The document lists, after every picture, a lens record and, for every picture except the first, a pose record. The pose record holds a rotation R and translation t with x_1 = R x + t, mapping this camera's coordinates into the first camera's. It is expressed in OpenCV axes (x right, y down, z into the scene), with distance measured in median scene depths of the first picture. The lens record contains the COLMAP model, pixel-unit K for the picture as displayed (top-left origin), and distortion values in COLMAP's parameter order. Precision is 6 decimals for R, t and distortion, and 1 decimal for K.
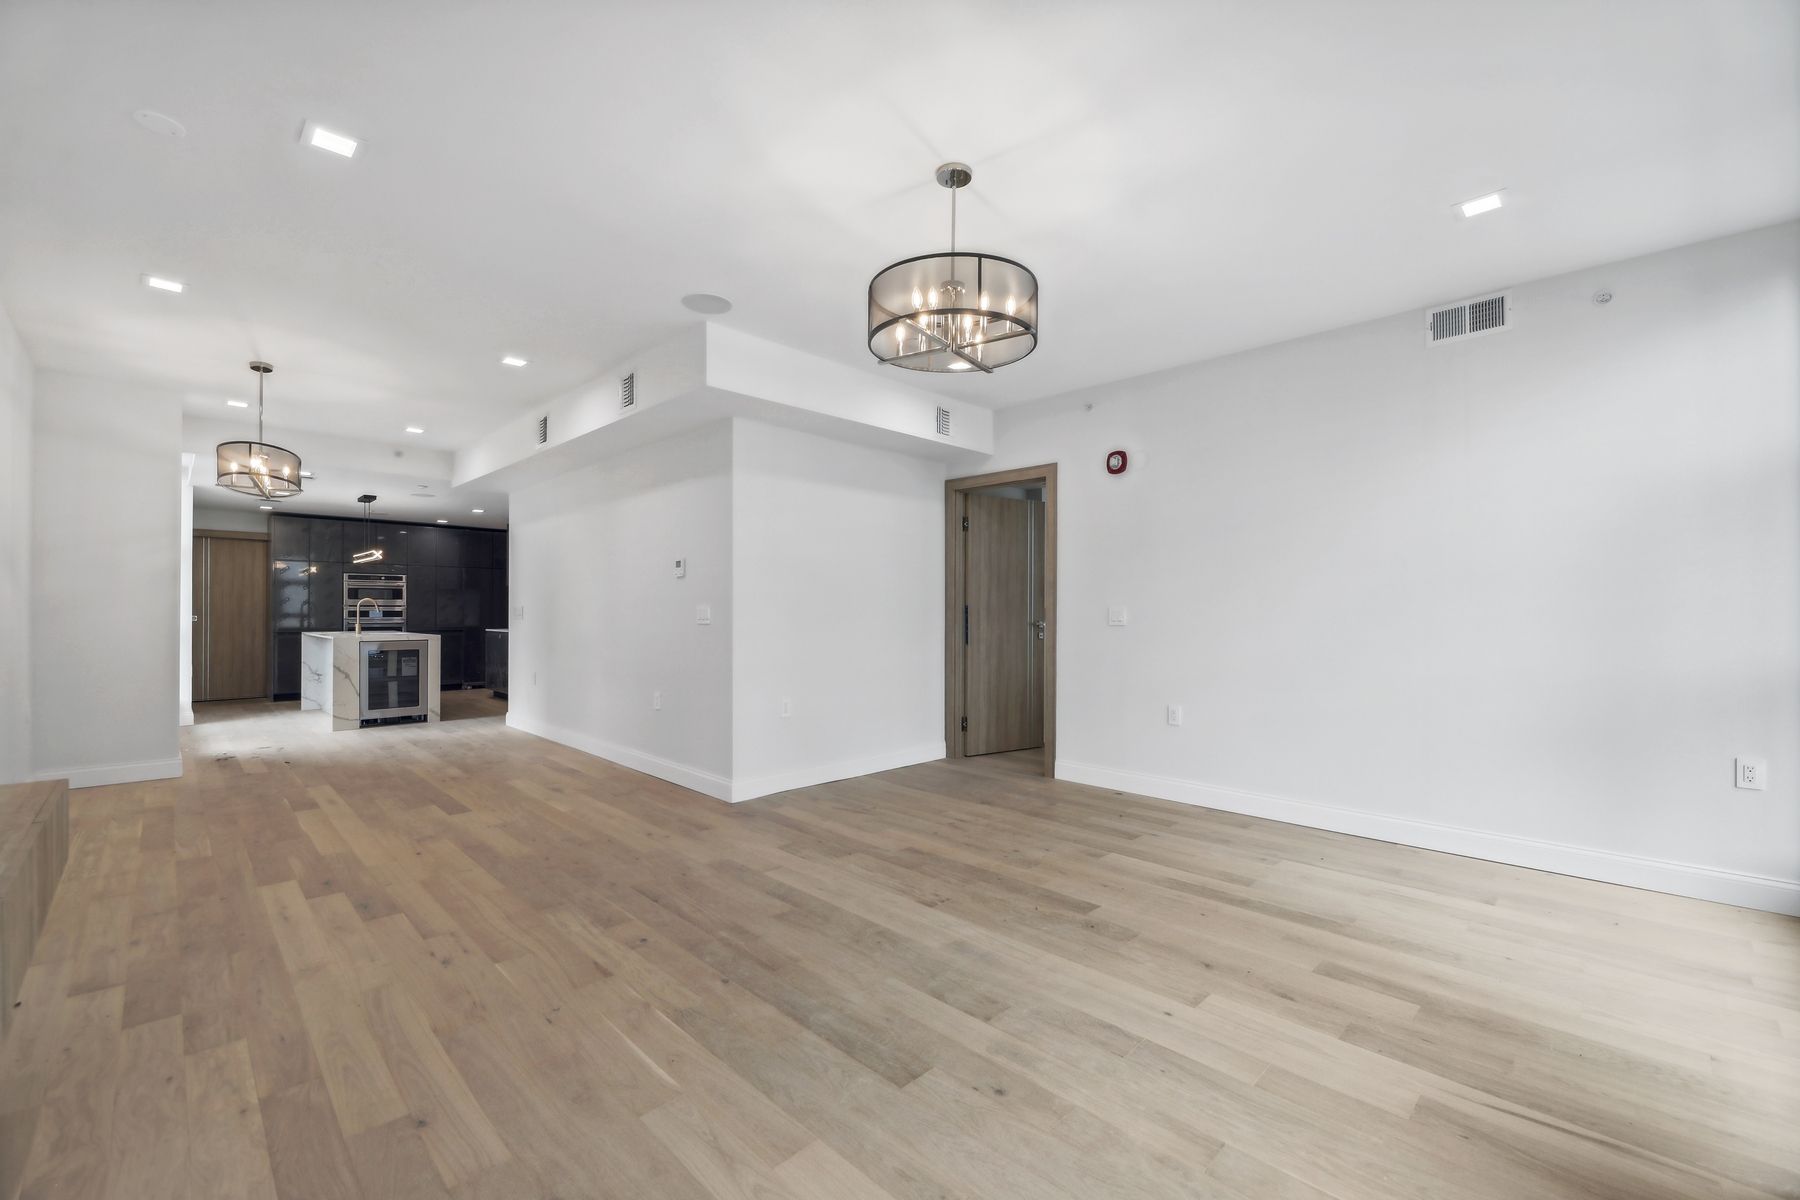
lens RADIAL K [[735.5, 0, 893.3], [0, 735.5, 604.5], [0, 0, 1]] dist [0.000864, -0.003737]
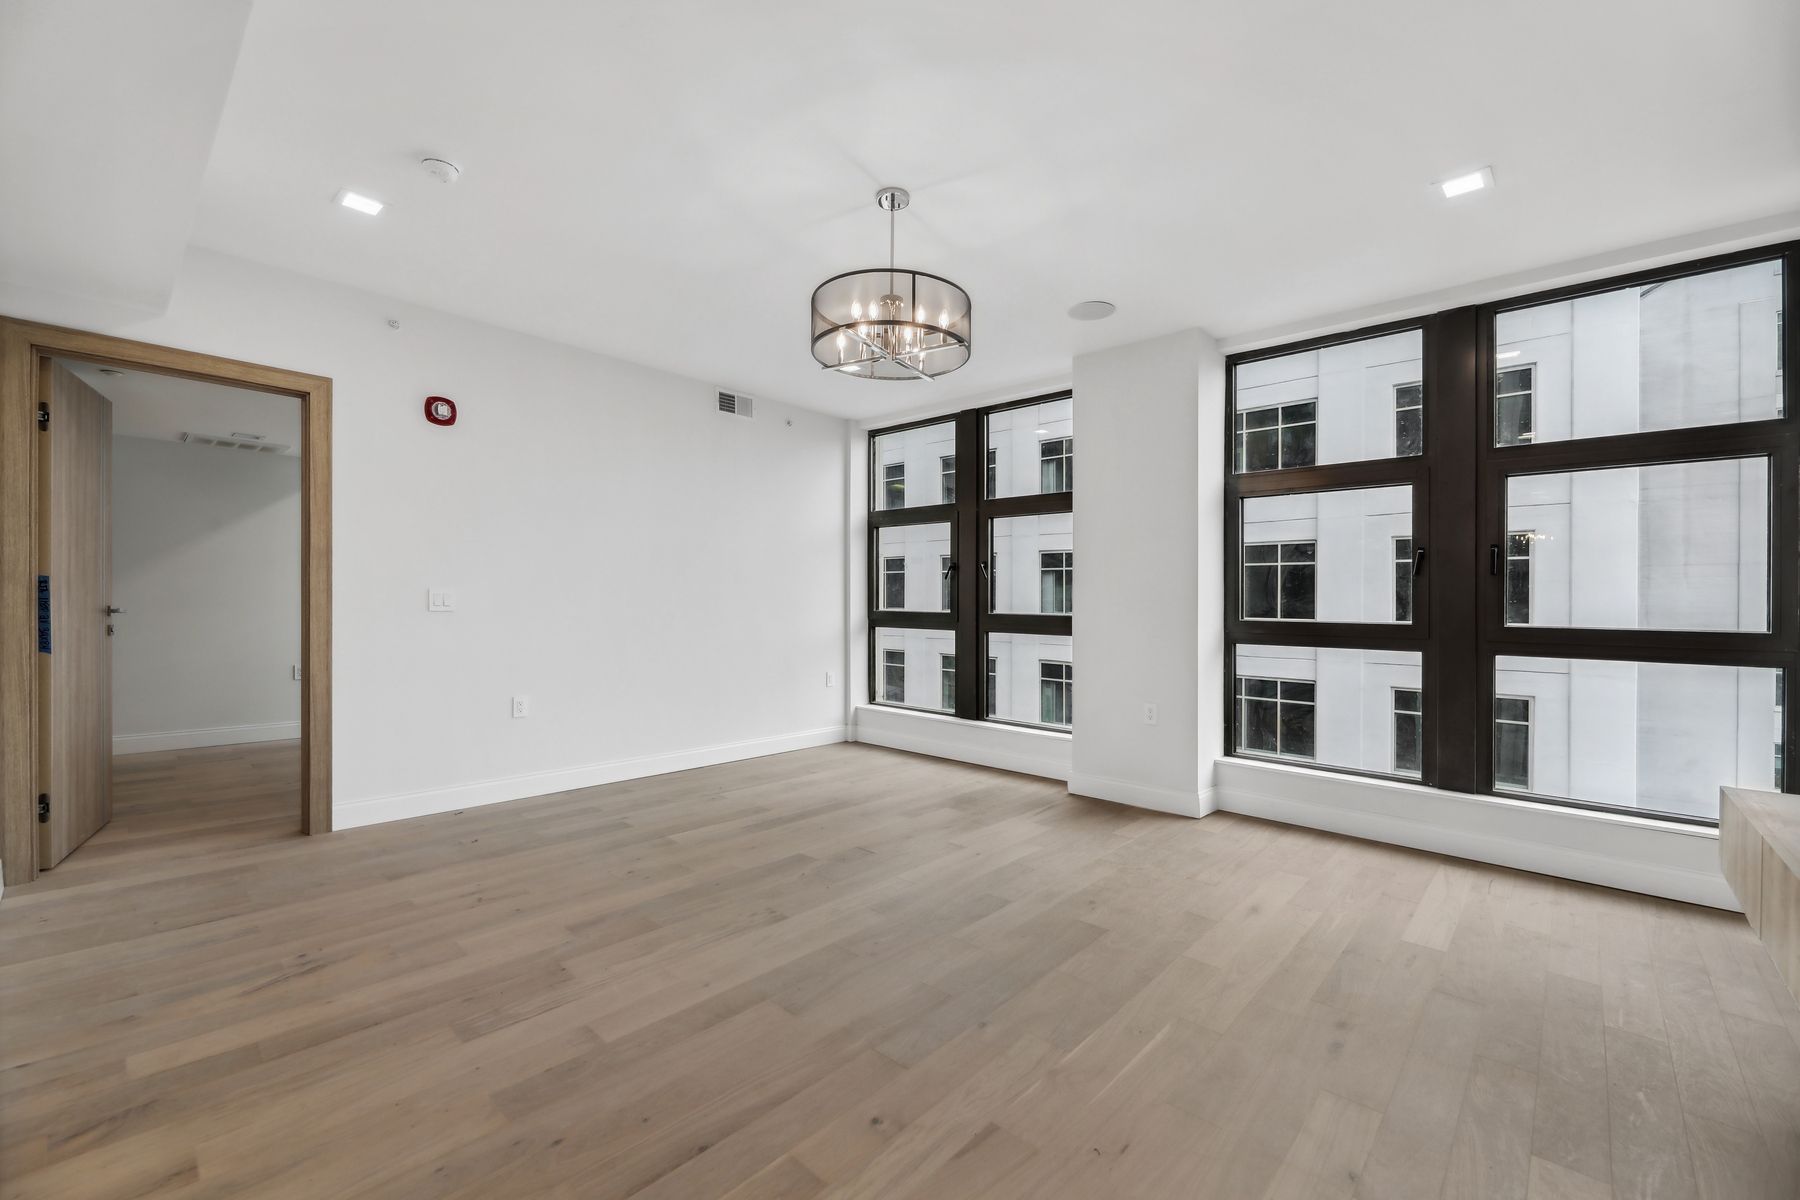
lens RADIAL K [[735.5, 0, 896.3], [0, 735.5, 602.6], [0, 0, 1]] dist [0.000864, -0.003737]
pose [[-0.041203, -0.002503, 0.999148, -0.641948], [-0.022598, 0.999743, 0.001572, 0.016088], [-0.998895, -0.022514, -0.041249, 0.687285]]
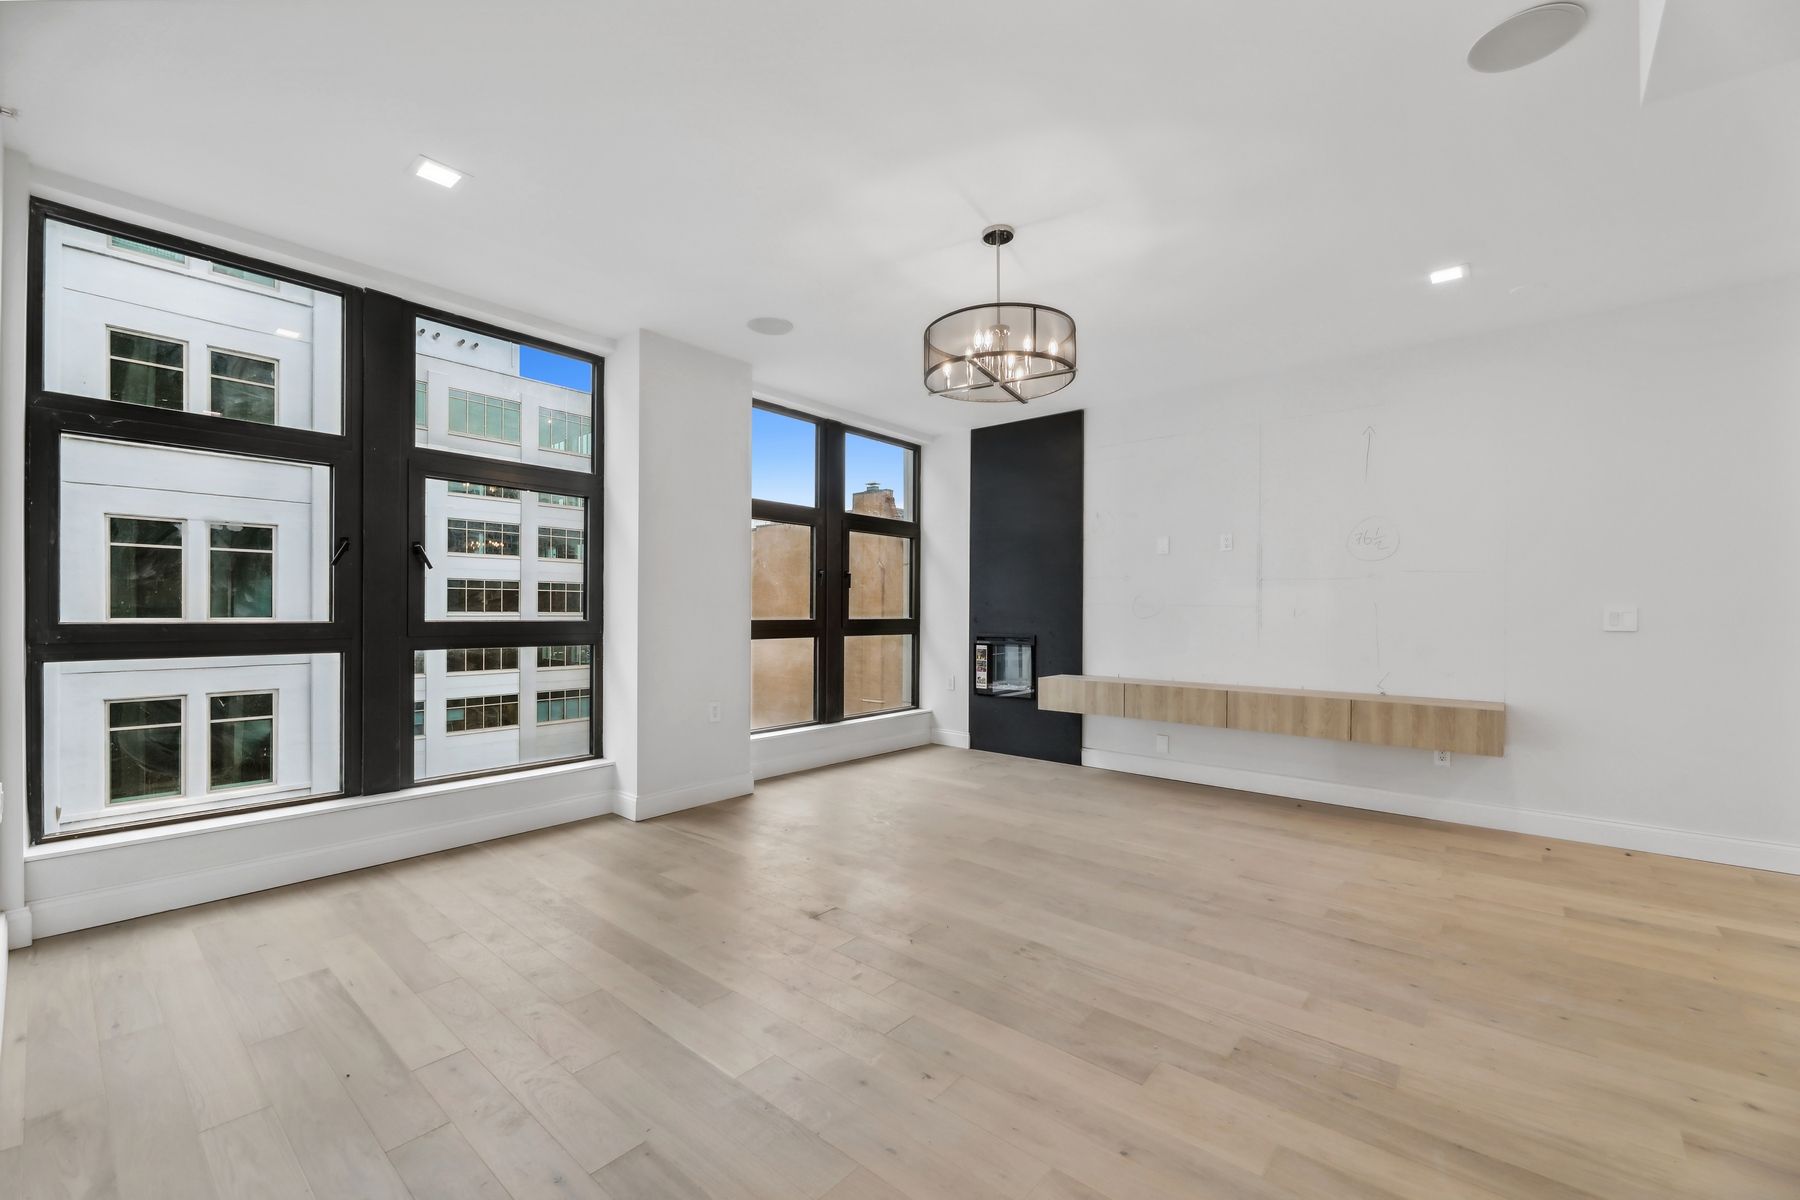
lens RADIAL K [[735.5, 0, 885.4], [0, 735.5, 618.2], [0, 0, 1]] dist [0.000864, -0.003737]
pose [[-0.997480, -0.008084, -0.070483, 0.217839], [-0.008345, 0.999959, 0.003412, 0.021780], [0.070453, 0.003991, -0.997507, 1.393726]]
